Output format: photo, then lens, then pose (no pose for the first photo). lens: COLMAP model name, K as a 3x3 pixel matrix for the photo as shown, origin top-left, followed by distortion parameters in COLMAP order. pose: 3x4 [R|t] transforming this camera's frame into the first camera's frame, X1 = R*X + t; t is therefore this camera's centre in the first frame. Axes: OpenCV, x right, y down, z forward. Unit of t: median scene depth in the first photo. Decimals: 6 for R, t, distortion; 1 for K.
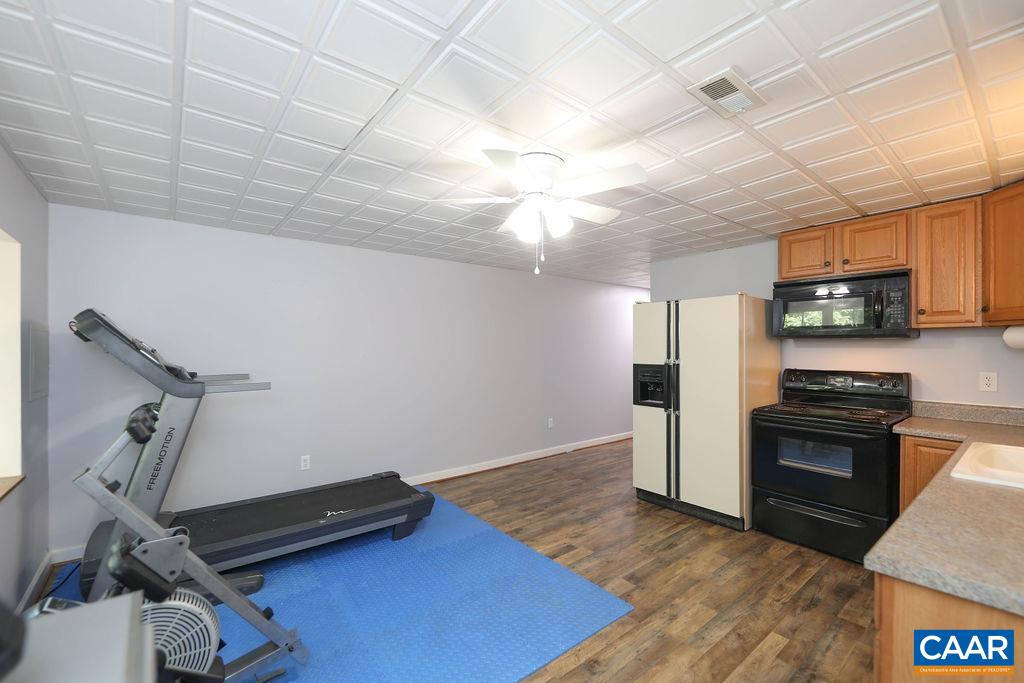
lens RADIAL K [[416.6, 0, 516.5], [0, 416.6, 349.3], [0, 0, 1]] dist [0.010637, -0.006616]
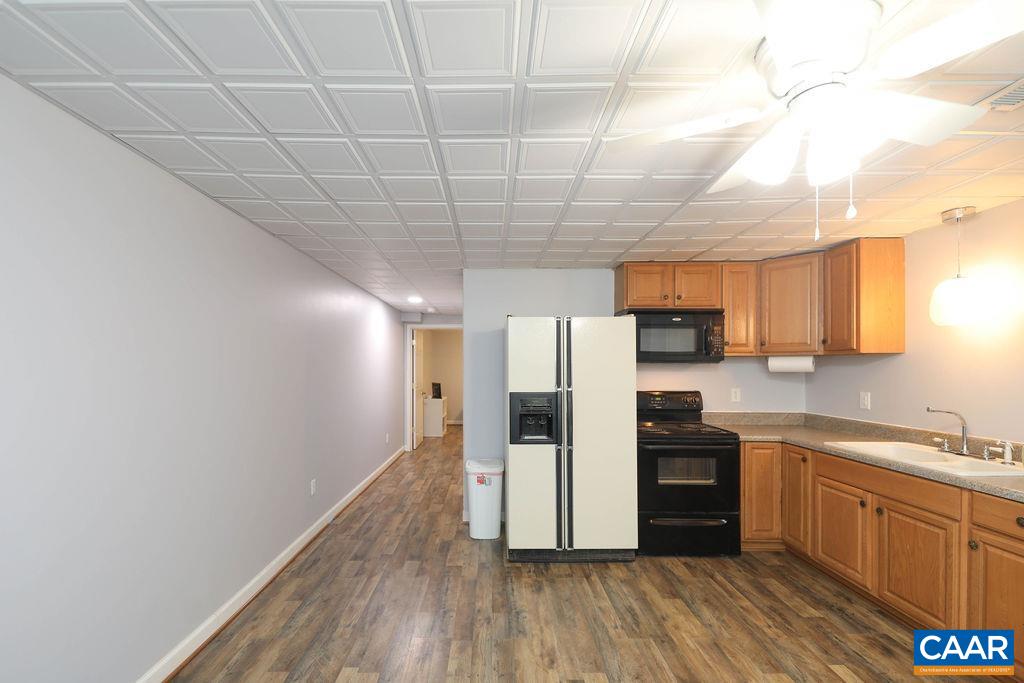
lens RADIAL K [[416.6, 0, 501.0], [0, 416.6, 366.6], [0, 0, 1]] dist [0.010637, -0.006616]
pose [[0.639235, 0.002542, 0.769007, -0.406520], [0.002775, 0.999980, -0.005612, -0.011694], [-0.769007, 0.005721, 0.639215, 0.621544]]
